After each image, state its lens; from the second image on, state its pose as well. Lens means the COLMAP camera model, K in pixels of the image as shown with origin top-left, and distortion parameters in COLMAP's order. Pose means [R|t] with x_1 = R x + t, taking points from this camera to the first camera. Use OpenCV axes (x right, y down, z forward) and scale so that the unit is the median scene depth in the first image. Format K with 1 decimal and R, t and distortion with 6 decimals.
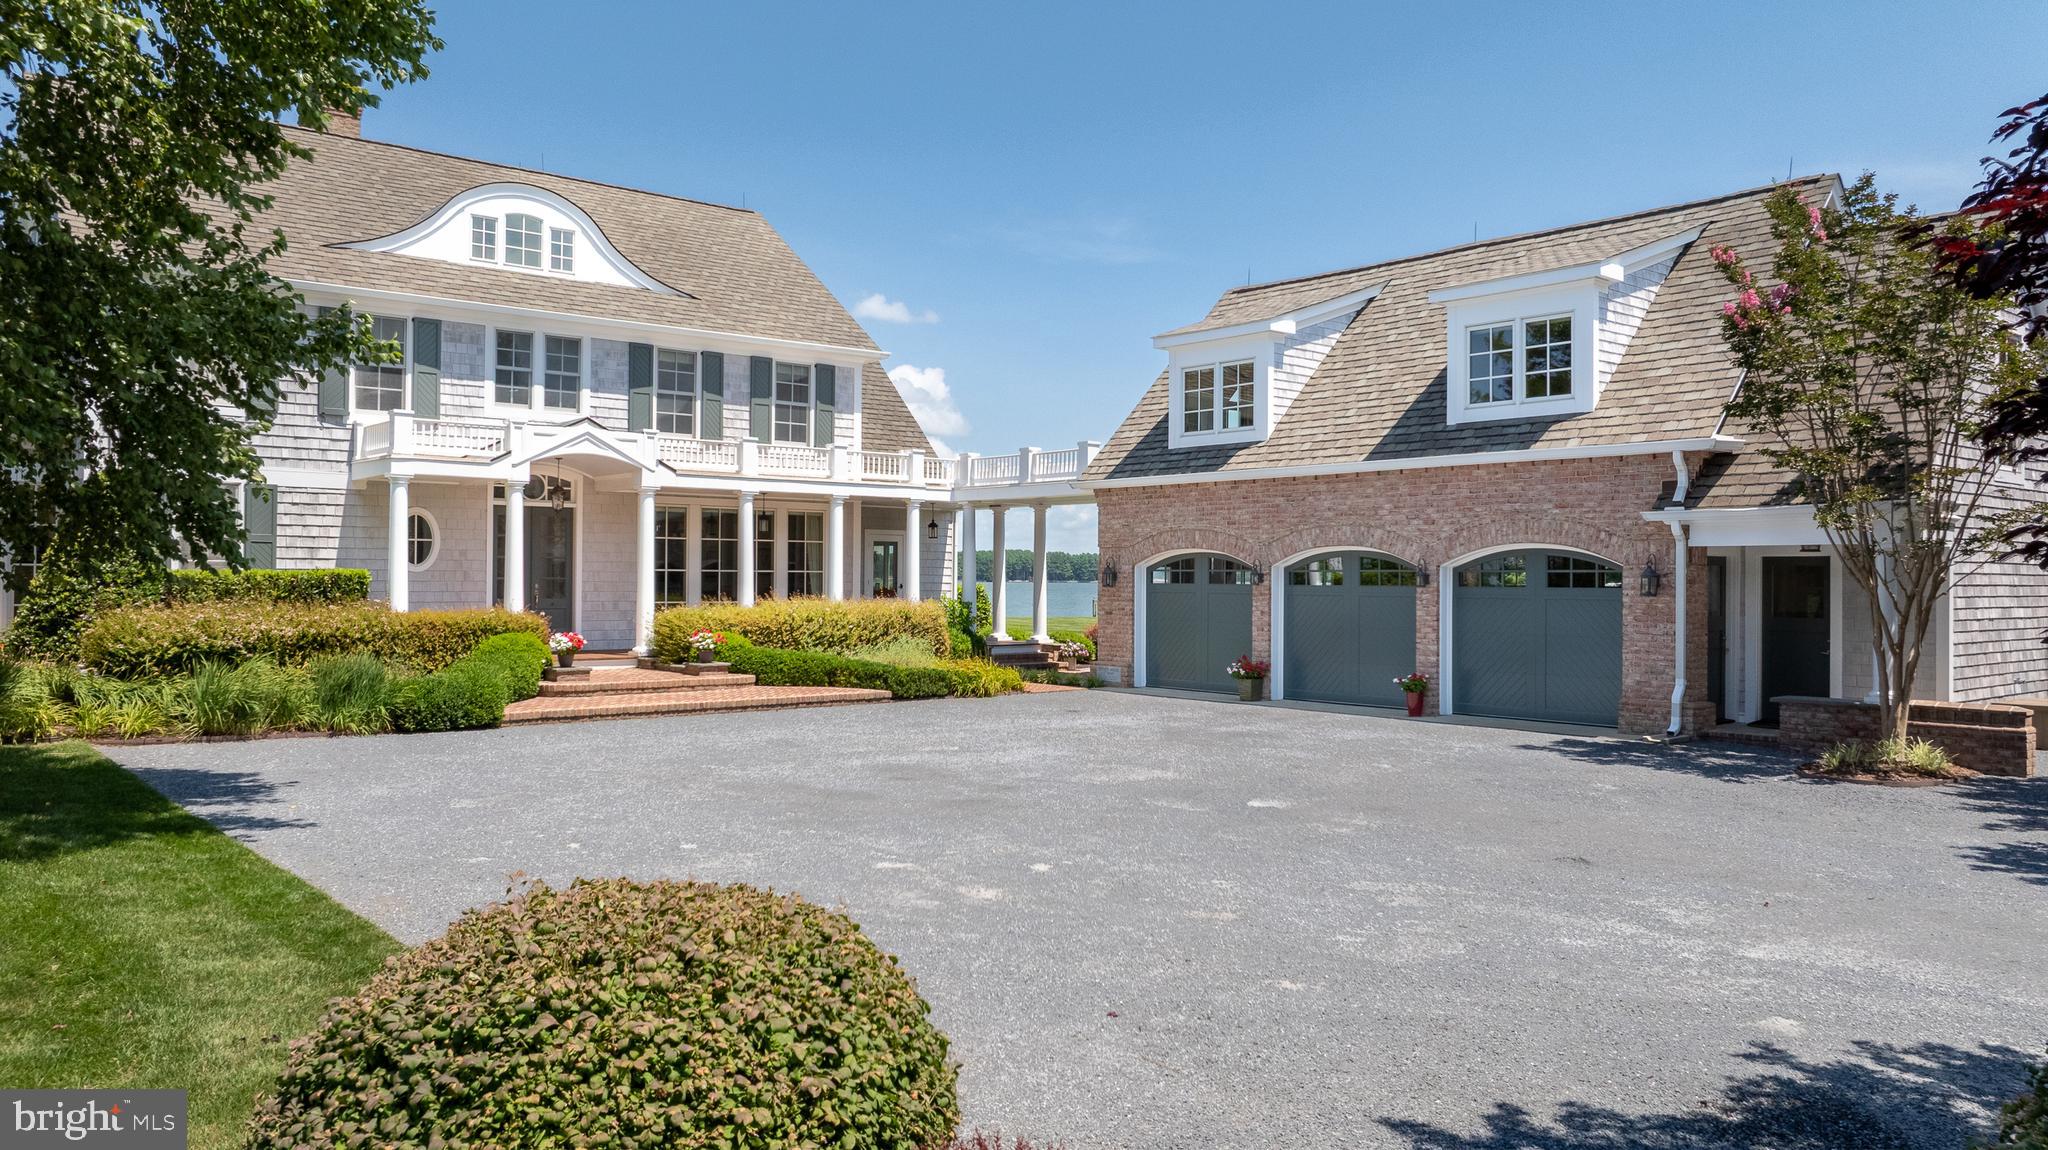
lens RADIAL K [[1439.3, 0, 1029.1], [0, 1439.3, 564.3], [0, 0, 1]] dist [-0.005484, -0.036170]
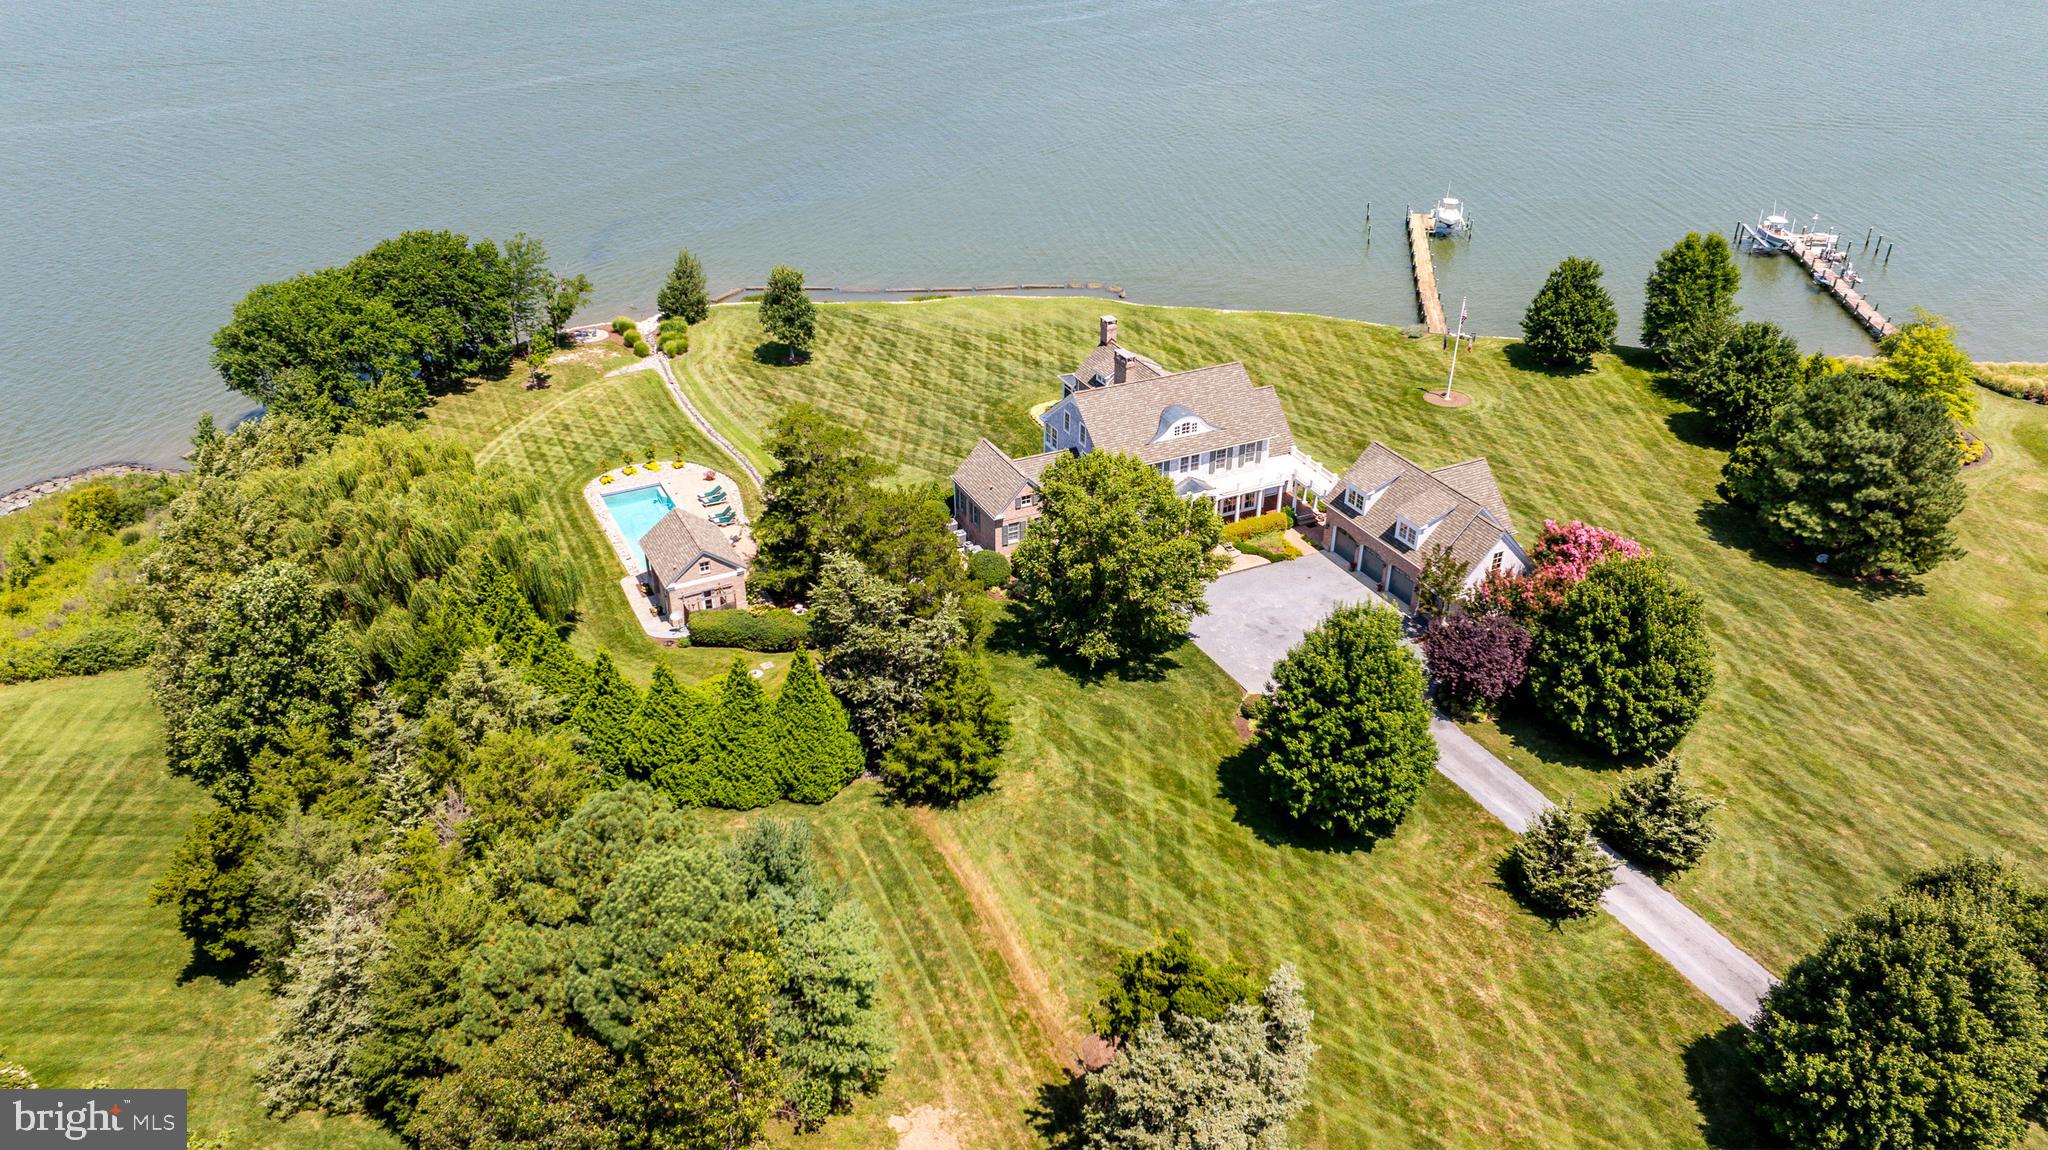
lens RADIAL K [[1462.3, 0, 1031.7], [0, 1462.3, 523.8], [0, 0, 1]] dist [-0.007457, -0.023215]
pose [[0.969456, 0.115515, -0.216360, 0.138226], [0.001701, 0.878957, 0.476897, -1.943776], [0.245260, -0.462699, 0.851914, -2.687653]]
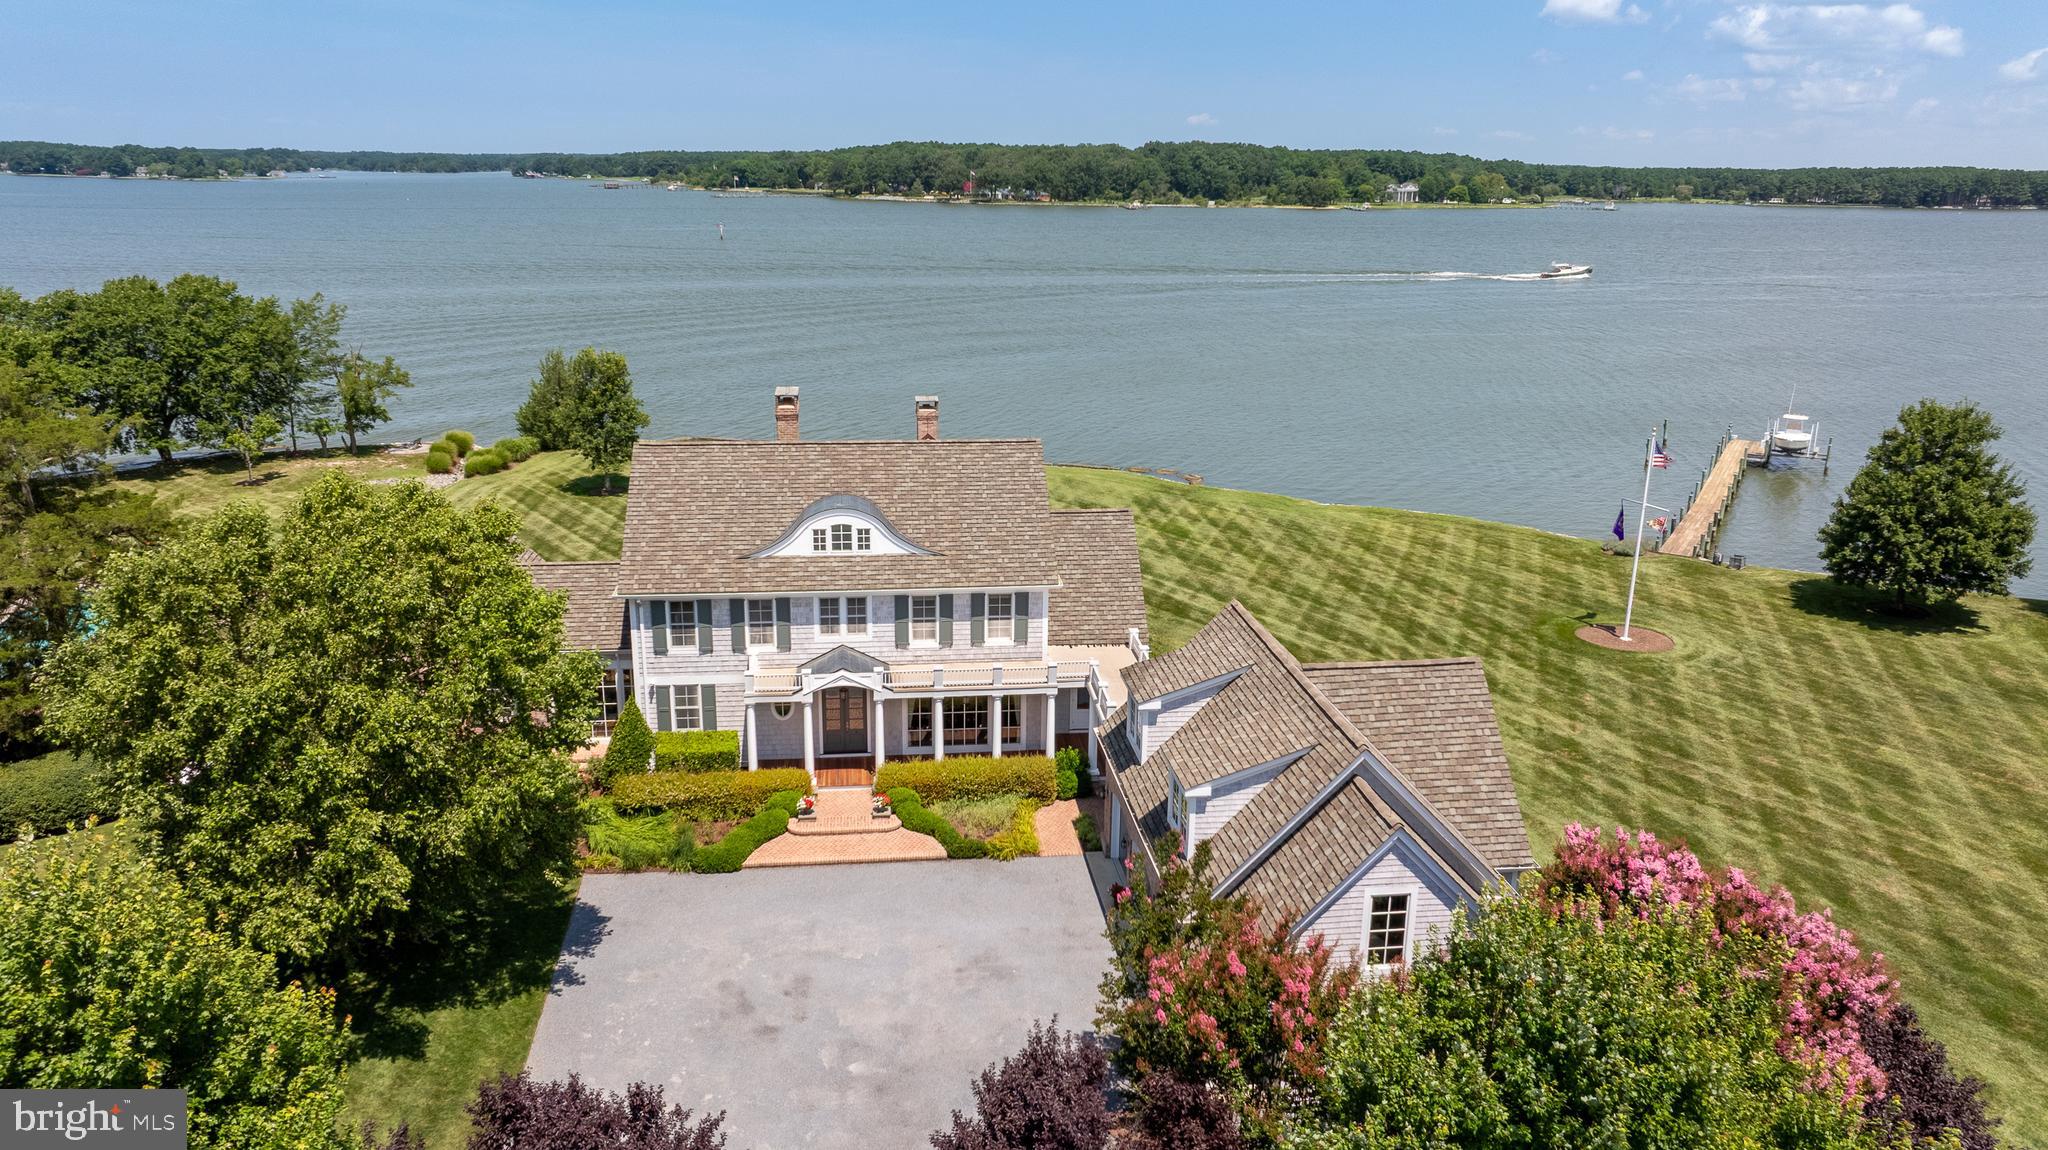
lens RADIAL K [[1439.3, 0, 1029.1], [0, 1439.3, 564.3], [0, 0, 1]] dist [-0.005484, -0.036170]
pose [[0.833806, 0.153088, -0.530407, 0.830061], [-0.001830, 0.961543, 0.274648, -0.706067], [0.552054, -0.228032, 0.802021, -0.341238]]
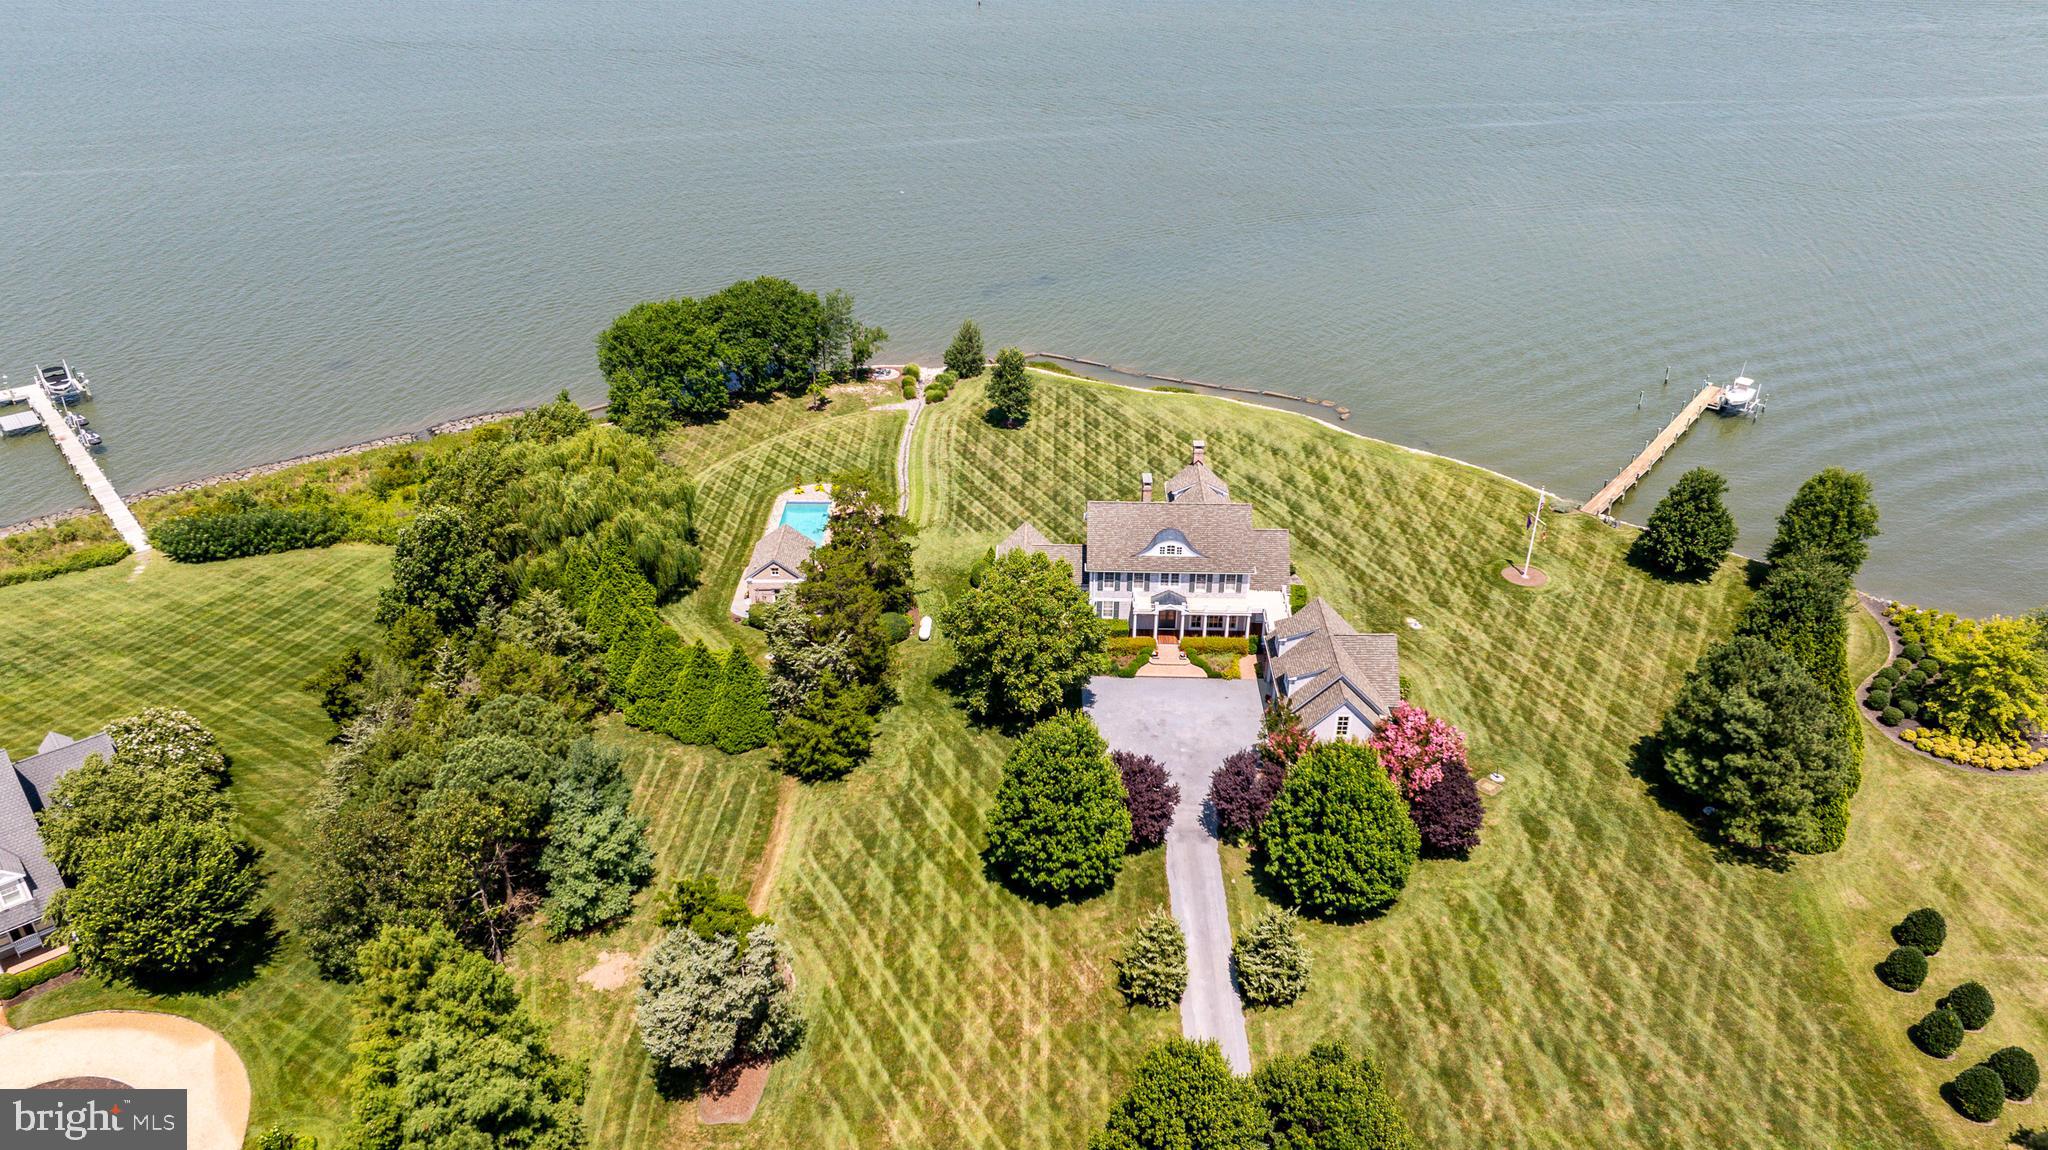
lens RADIAL K [[1462.3, 0, 1031.7], [0, 1462.3, 523.8], [0, 0, 1]] dist [-0.007457, -0.023215]
pose [[0.748942, 0.307121, -0.587165, 2.121973], [0.004591, 0.883680, 0.468070, -2.584078], [0.662620, -0.353253, 0.660414, -2.466805]]
